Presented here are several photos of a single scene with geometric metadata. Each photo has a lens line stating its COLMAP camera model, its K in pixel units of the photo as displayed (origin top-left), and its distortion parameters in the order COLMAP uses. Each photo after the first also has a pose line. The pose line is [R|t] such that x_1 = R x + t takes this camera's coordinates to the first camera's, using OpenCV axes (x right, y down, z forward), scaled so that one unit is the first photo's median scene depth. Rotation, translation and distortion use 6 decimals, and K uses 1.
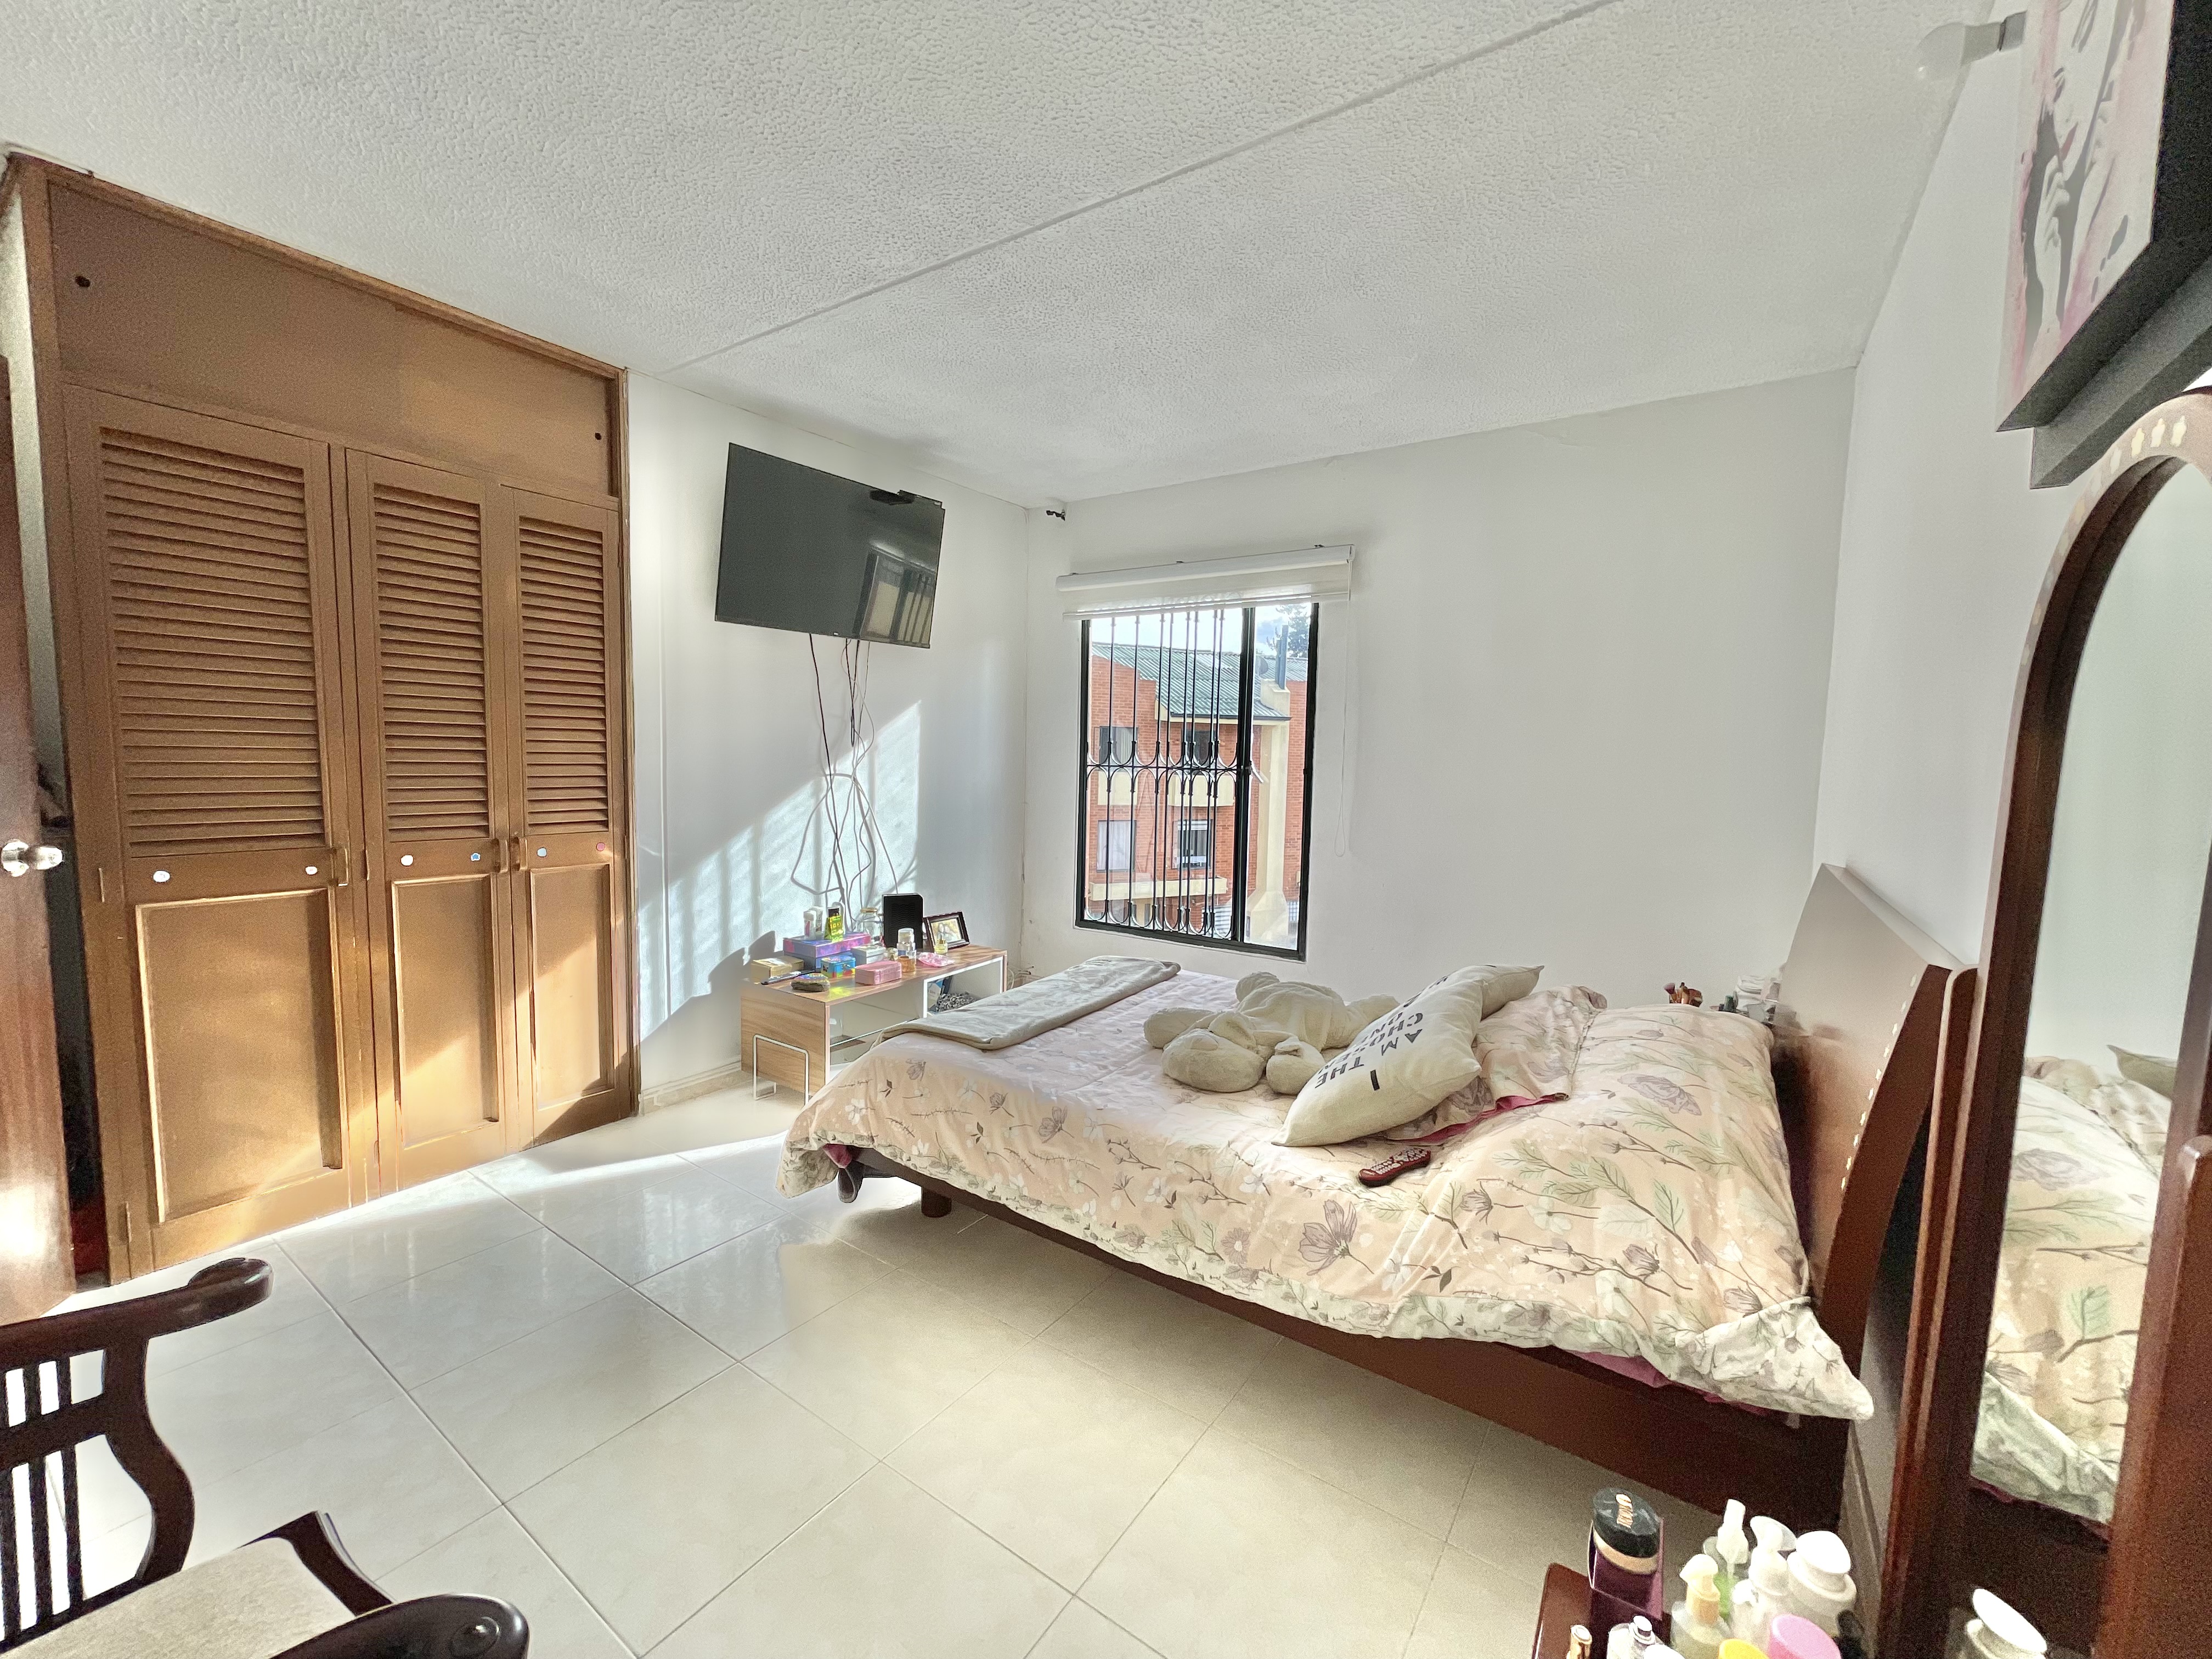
lens RADIAL K [[889.4, 0, 1100.6], [0, 889.4, 828.5], [0, 0, 1]] dist [0.002308, -0.001986]
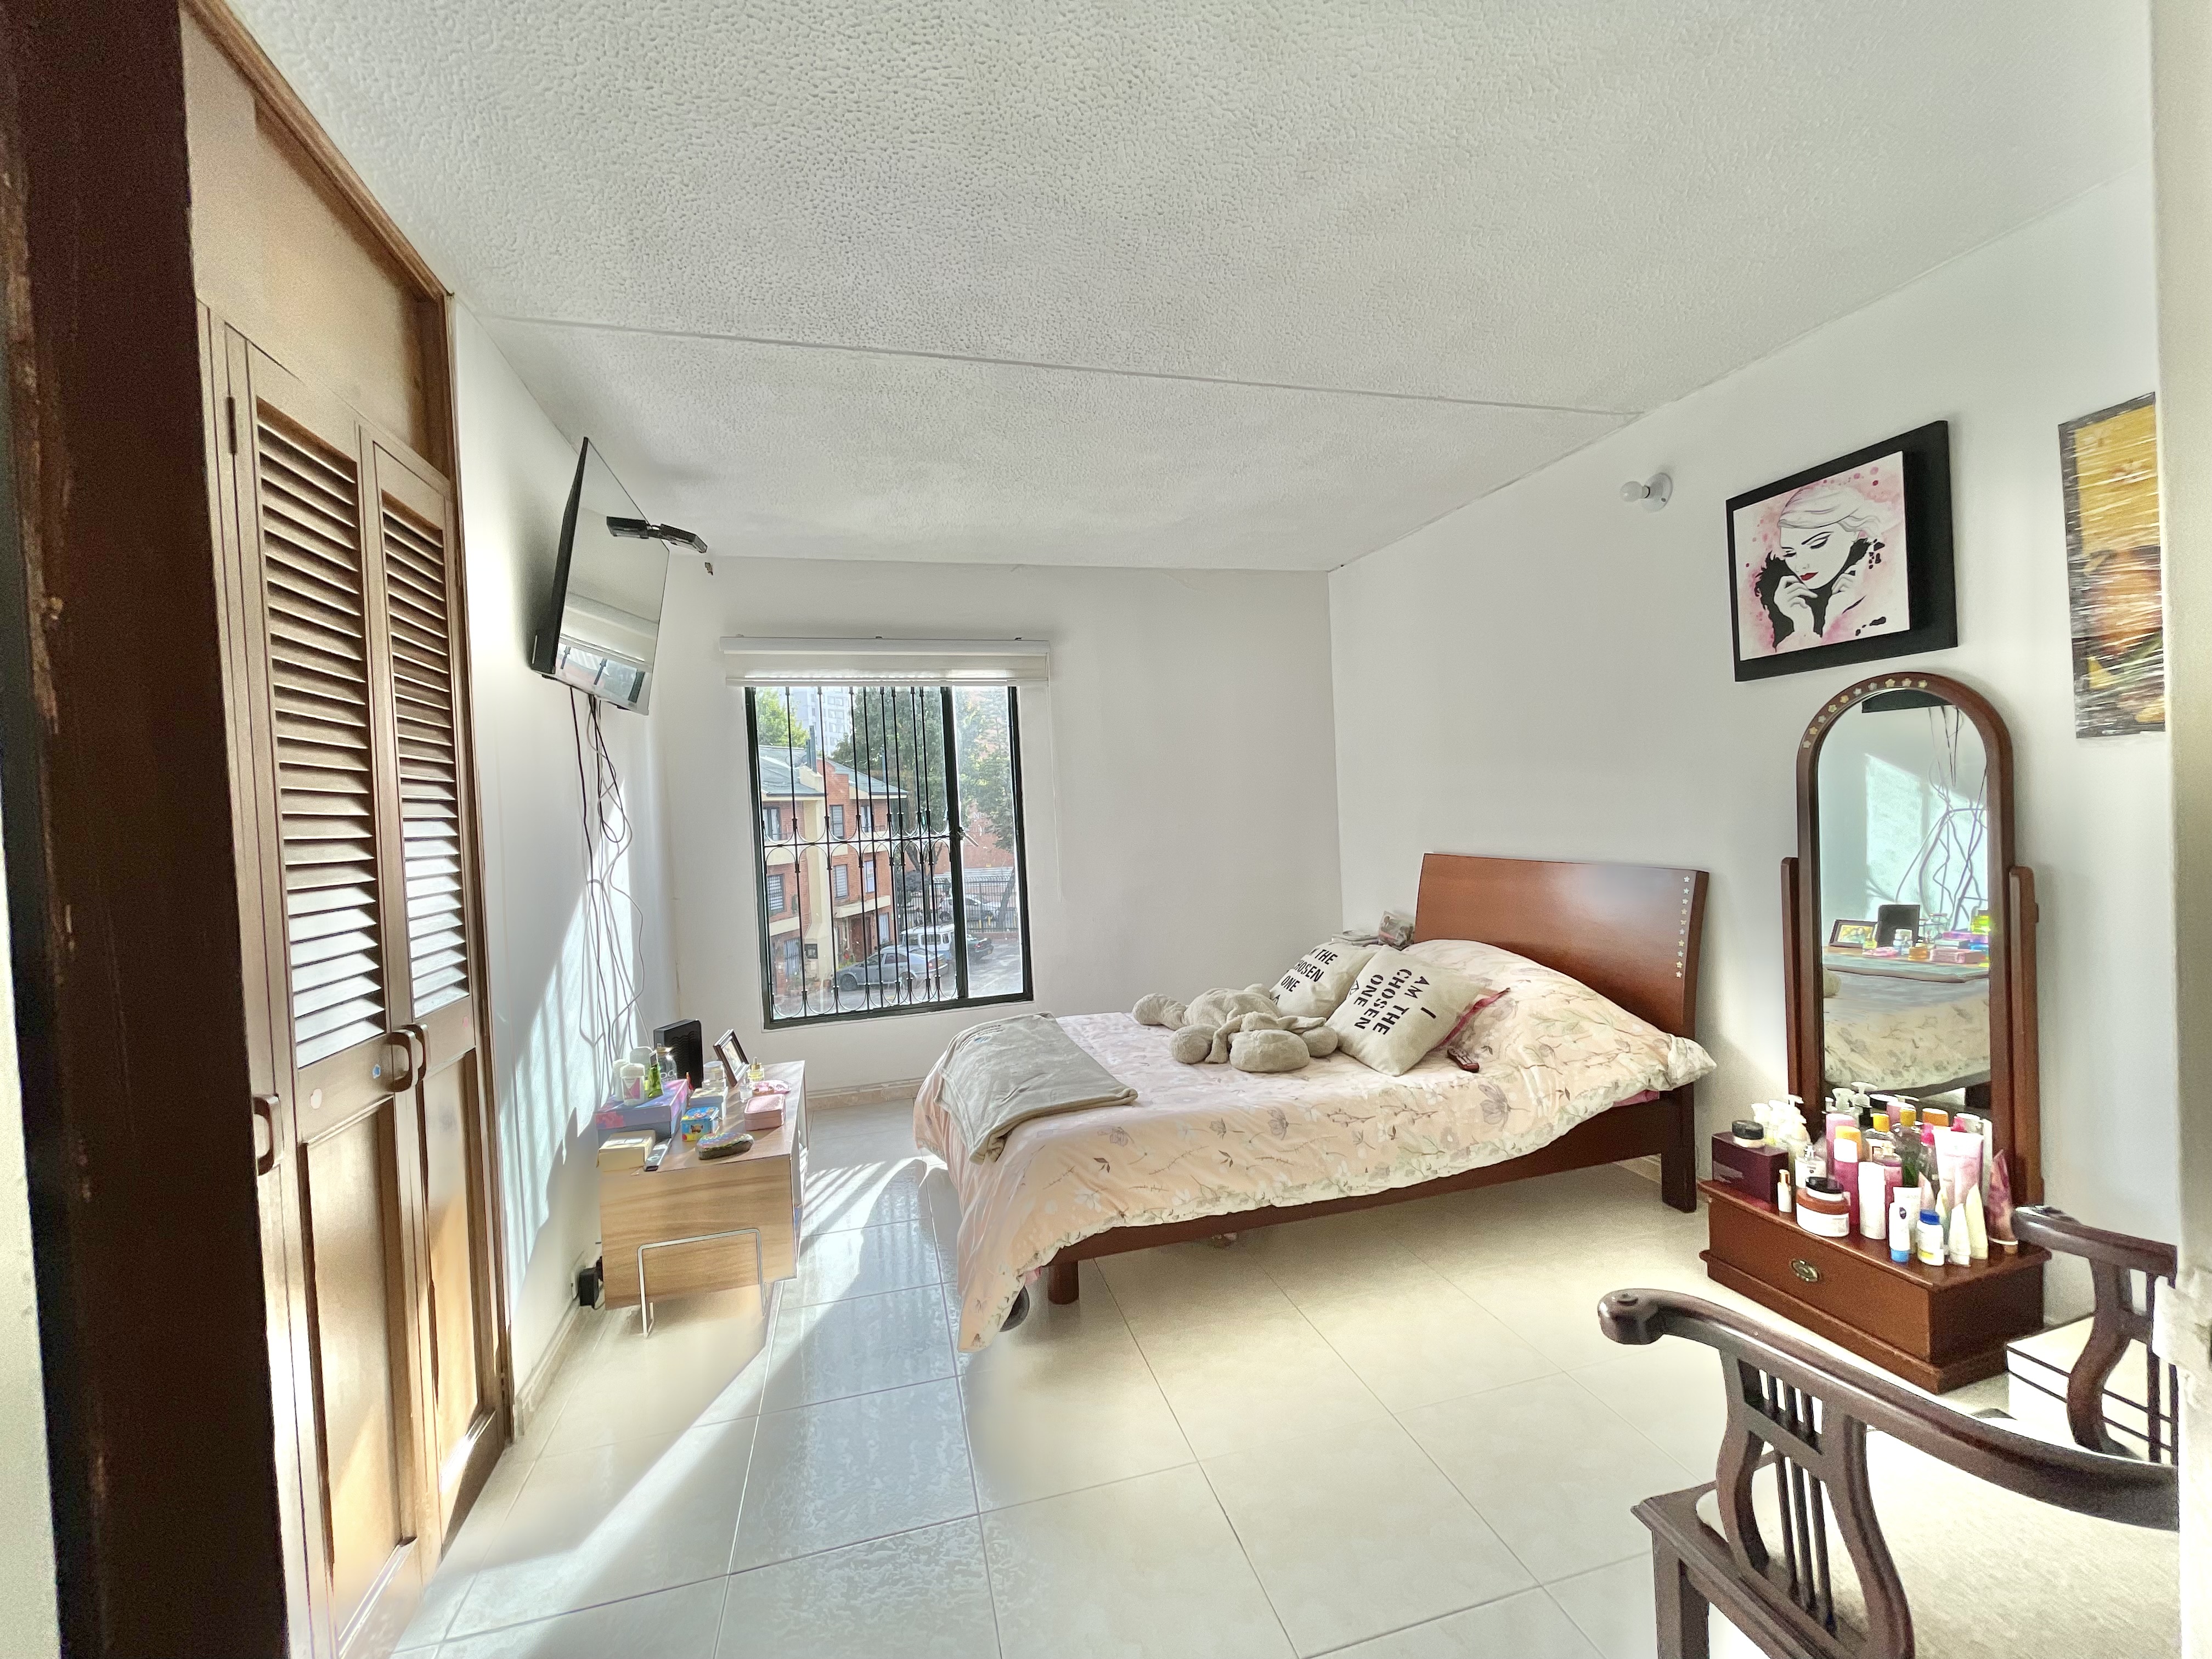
lens RADIAL K [[889.4, 0, 1097.8], [0, 889.4, 831.6], [0, 0, 1]] dist [0.002308, -0.001986]
pose [[0.646679, -0.069661, 0.759575, -1.100009], [0.126417, 0.991837, -0.016666, -0.065905], [-0.752214, 0.106801, 0.650206, 0.370054]]
